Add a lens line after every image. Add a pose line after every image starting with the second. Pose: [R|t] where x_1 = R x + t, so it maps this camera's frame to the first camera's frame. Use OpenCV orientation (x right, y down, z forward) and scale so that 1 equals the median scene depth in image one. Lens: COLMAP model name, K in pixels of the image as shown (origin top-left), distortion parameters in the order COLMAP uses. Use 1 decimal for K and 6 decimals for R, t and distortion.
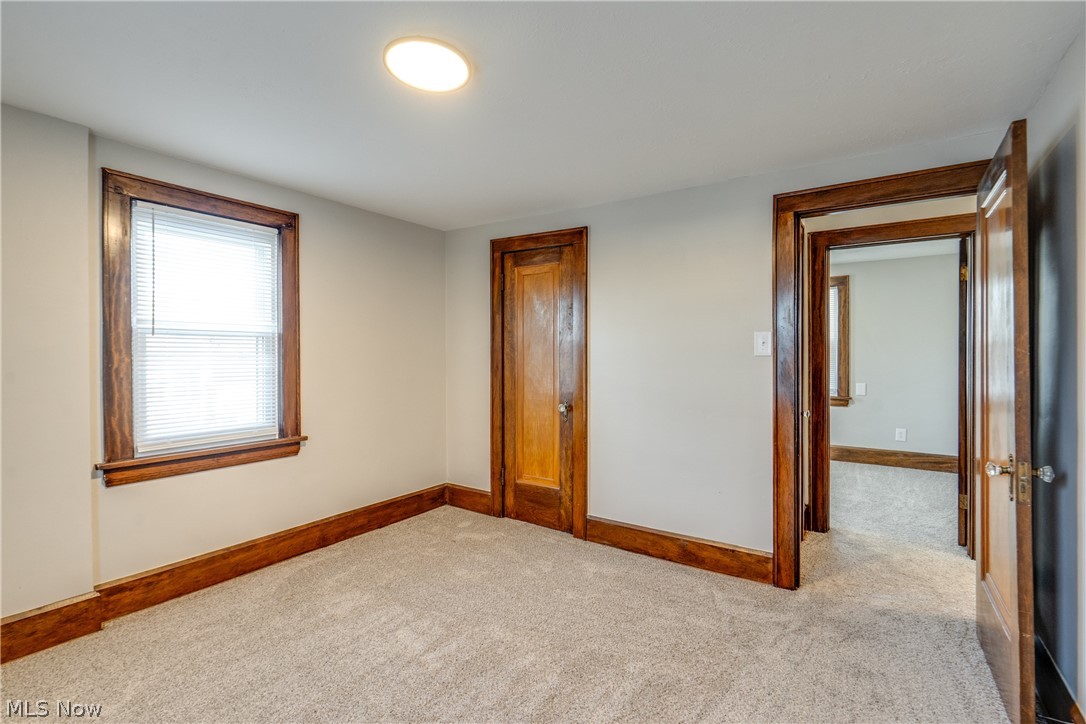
lens RADIAL K [[500.3, 0, 541.2], [0, 500.3, 357.5], [0, 0, 1]] dist [-0.004933, 0.001689]
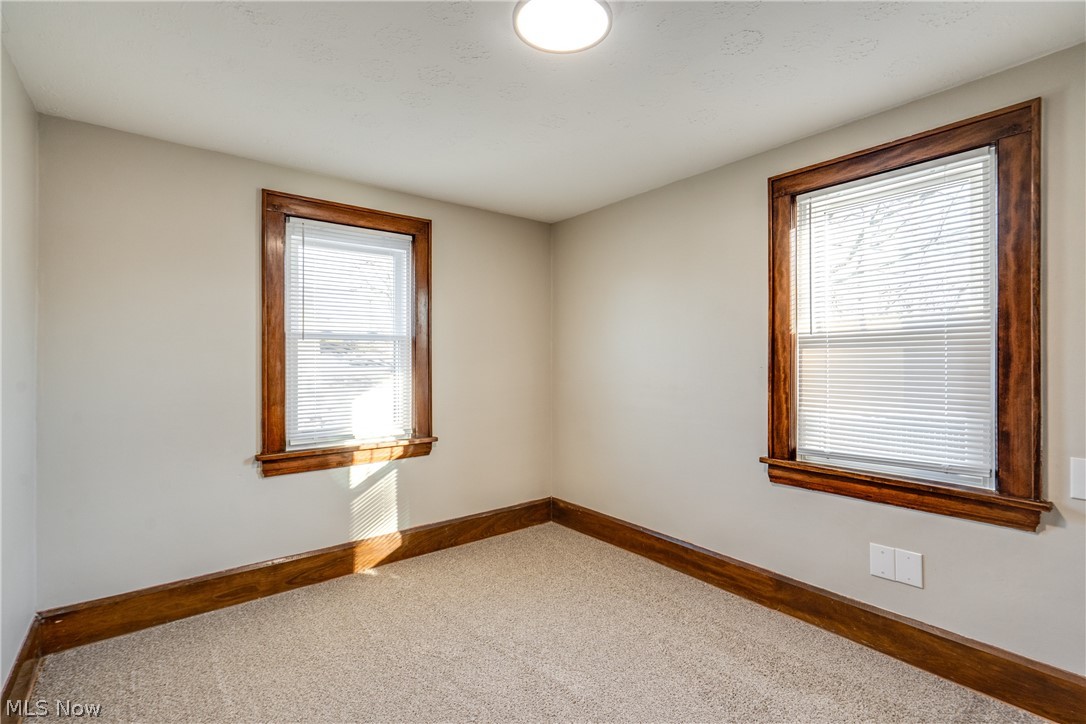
lens RADIAL K [[500.3, 0, 564.6], [0, 500.3, 359.5], [0, 0, 1]] dist [-0.004933, 0.001689]
pose [[0.963627, 0.003587, -0.267226, 0.067914], [-0.004227, 0.999989, -0.001819, -0.000821], [0.267217, 0.002883, 0.963632, 0.102260]]
